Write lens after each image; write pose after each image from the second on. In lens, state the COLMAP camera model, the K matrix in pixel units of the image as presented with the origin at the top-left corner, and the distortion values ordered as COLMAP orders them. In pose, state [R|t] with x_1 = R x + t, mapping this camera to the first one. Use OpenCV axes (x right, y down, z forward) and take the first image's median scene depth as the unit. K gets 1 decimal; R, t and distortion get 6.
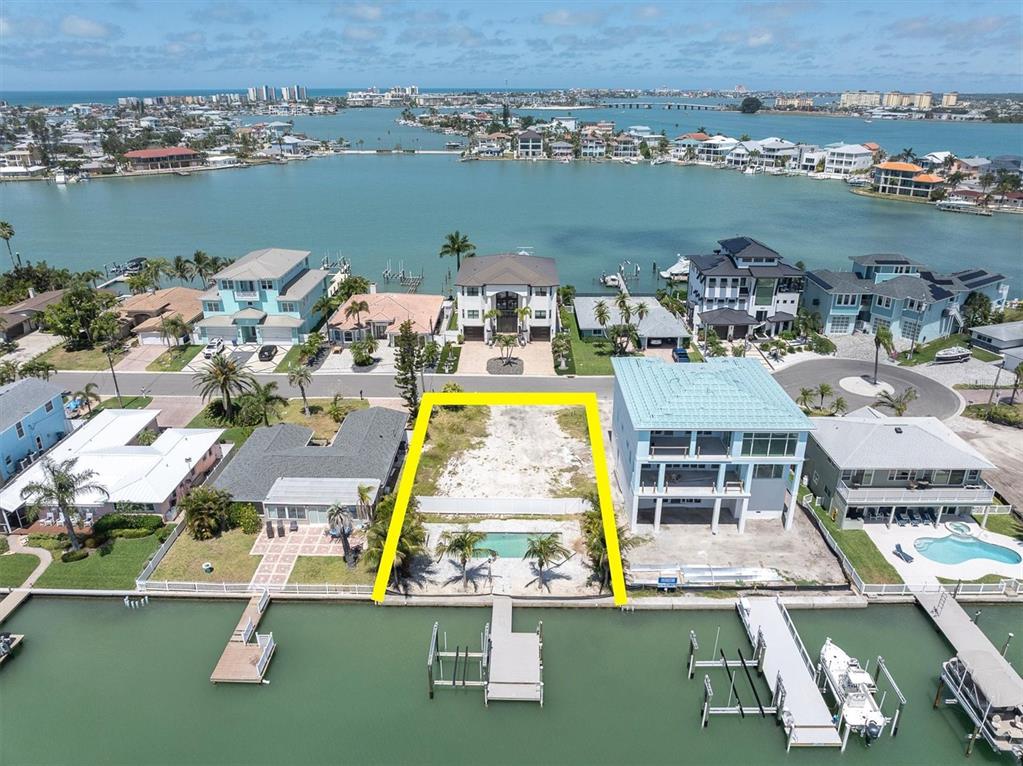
lens RADIAL K [[721.7, 0, 516.1], [0, 721.7, 386.9], [0, 0, 1]] dist [-0.042185, -0.002547]
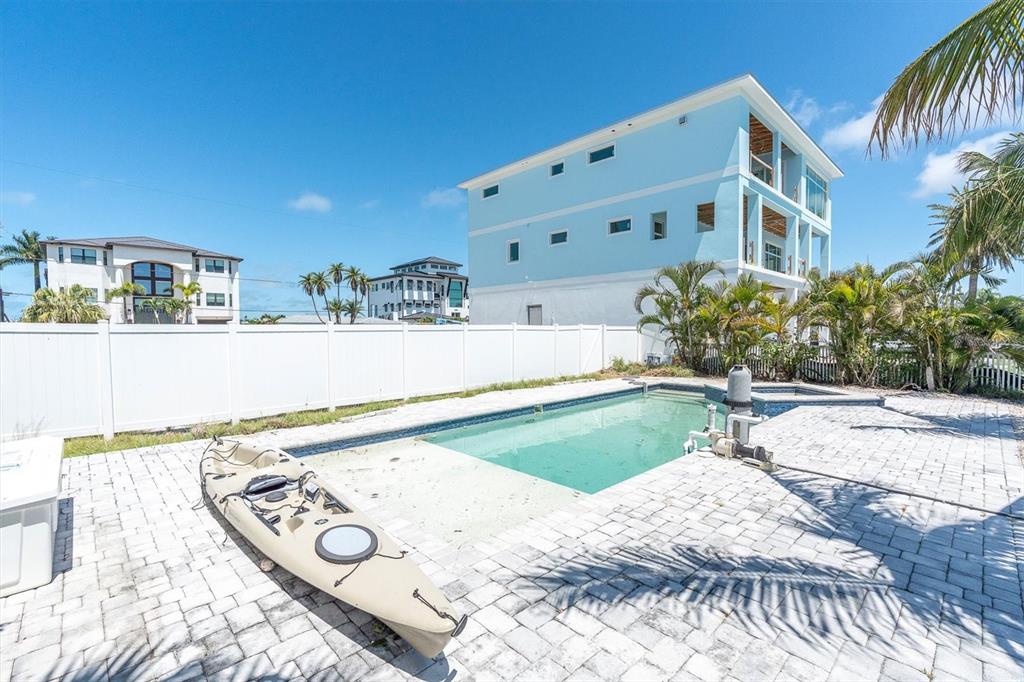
lens RADIAL K [[459.5, 0, 510.8], [0, 459.5, 343.5], [0, 0, 1]] dist [-0.006987, 0.001562]
pose [[0.717224, -0.023832, 0.696435, -0.071117], [0.269589, 0.931084, -0.245774, 0.126337], [-0.642582, 0.364027, 0.674220, 0.526871]]
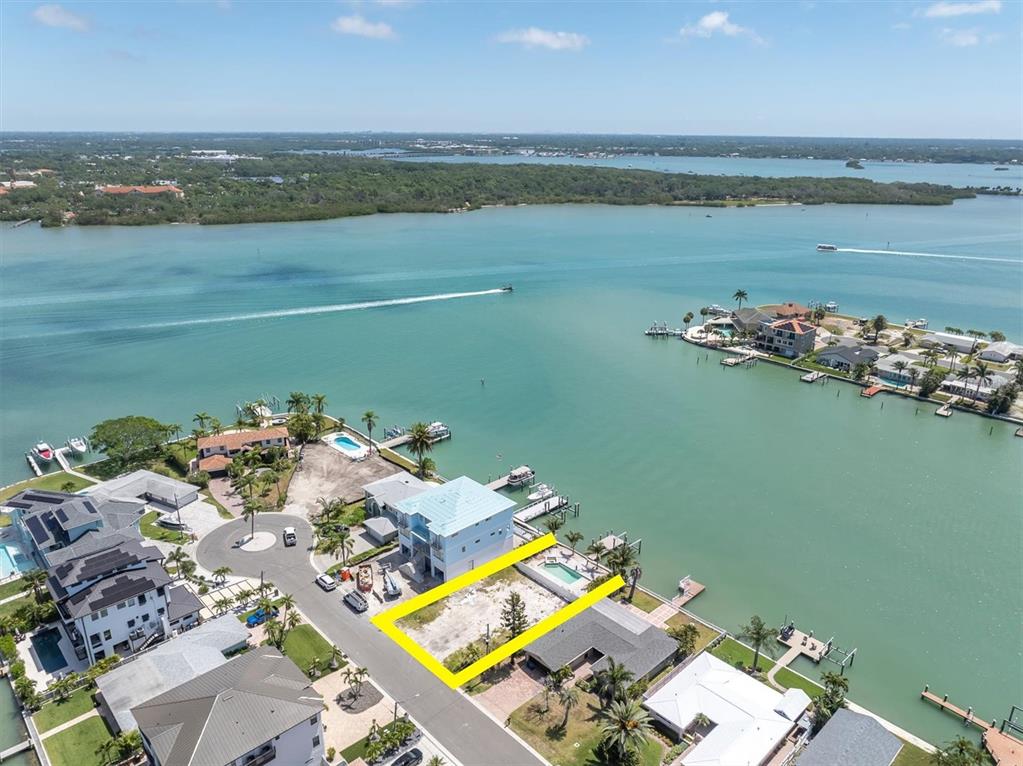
lens RADIAL K [[717.2, 0, 515.1], [0, 717.2, 385.8], [0, 0, 1]] dist [-0.024176, 0.010141]
pose [[-0.695683, -0.247814, 0.674251, -0.675823], [0.267597, 0.781653, 0.563392, -0.808020], [-0.666646, 0.572370, -0.477468, 1.015053]]
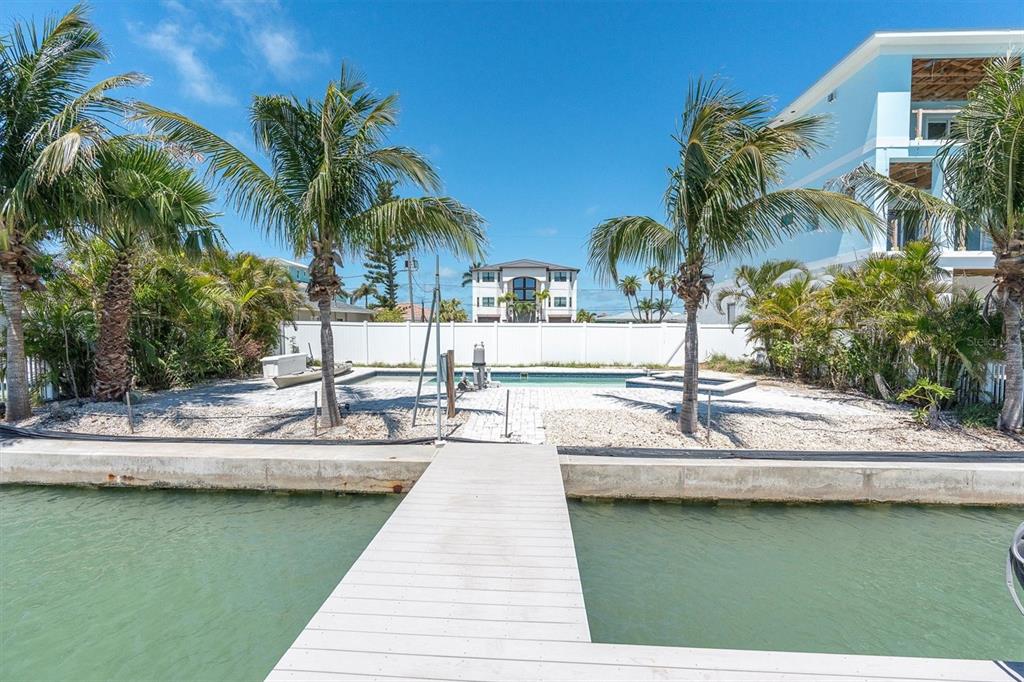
lens RADIAL K [[459.5, 0, 510.8], [0, 459.5, 343.5], [0, 0, 1]] dist [-0.006987, 0.001562]
pose [[0.999433, 0.006068, -0.033127, -0.009861], [-0.017102, 0.938819, -0.343986, 0.156047], [0.029013, 0.344358, 0.938390, 0.454204]]
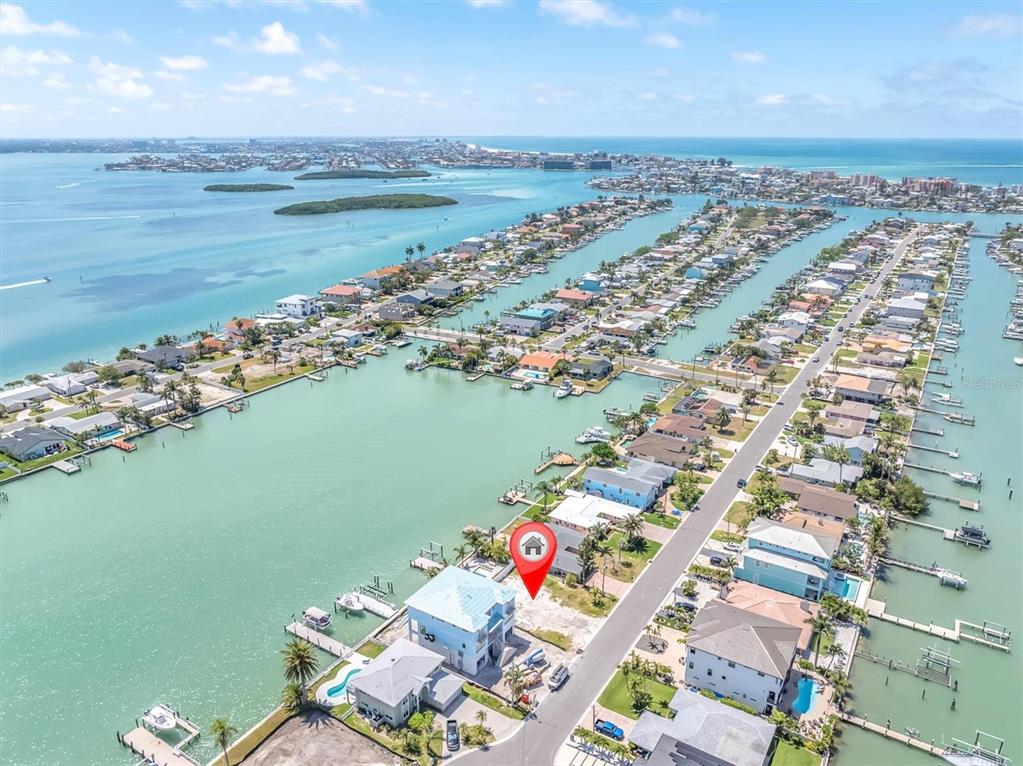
lens RADIAL K [[717.2, 0, 515.1], [0, 717.2, 385.8], [0, 0, 1]] dist [-0.024176, 0.010141]
pose [[-0.521427, 0.283475, -0.804832, 1.049879], [-0.328453, 0.803851, 0.495925, -0.985521], [0.787548, 0.522939, -0.326042, 0.920948]]
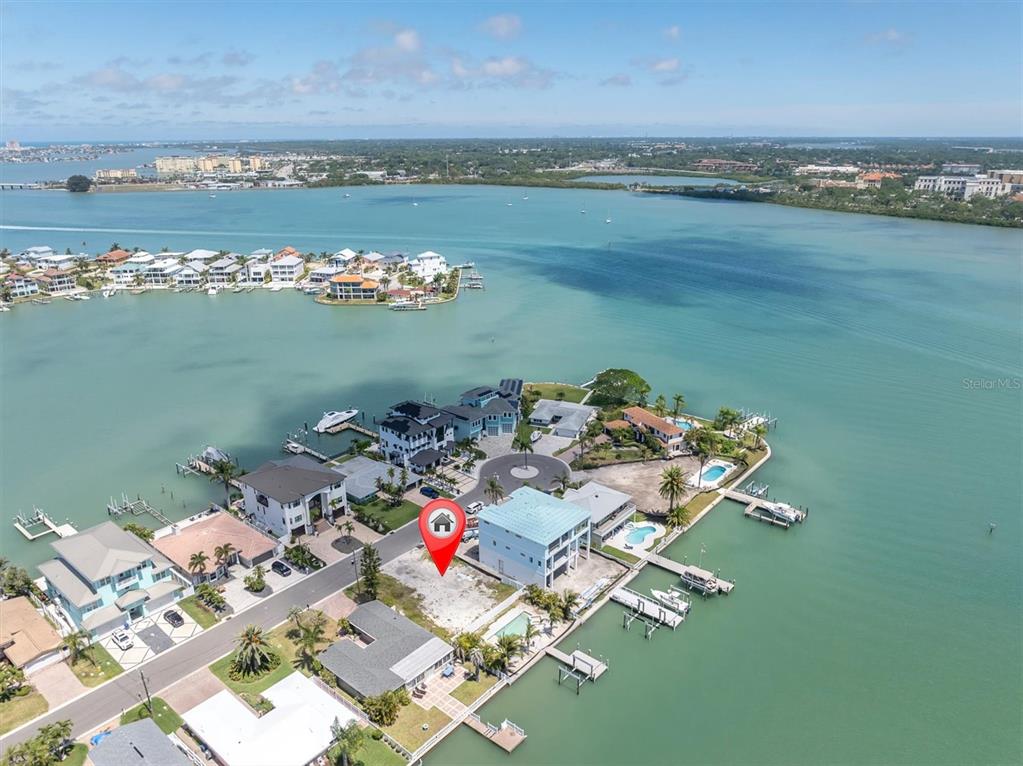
lens RADIAL K [[717.2, 0, 515.1], [0, 717.2, 385.8], [0, 0, 1]] dist [-0.024176, 0.010141]
pose [[0.630880, -0.261397, 0.730521, -0.714460], [0.302864, 0.949811, 0.078309, -0.317325], [-0.714327, 0.171845, 0.678385, -0.241636]]
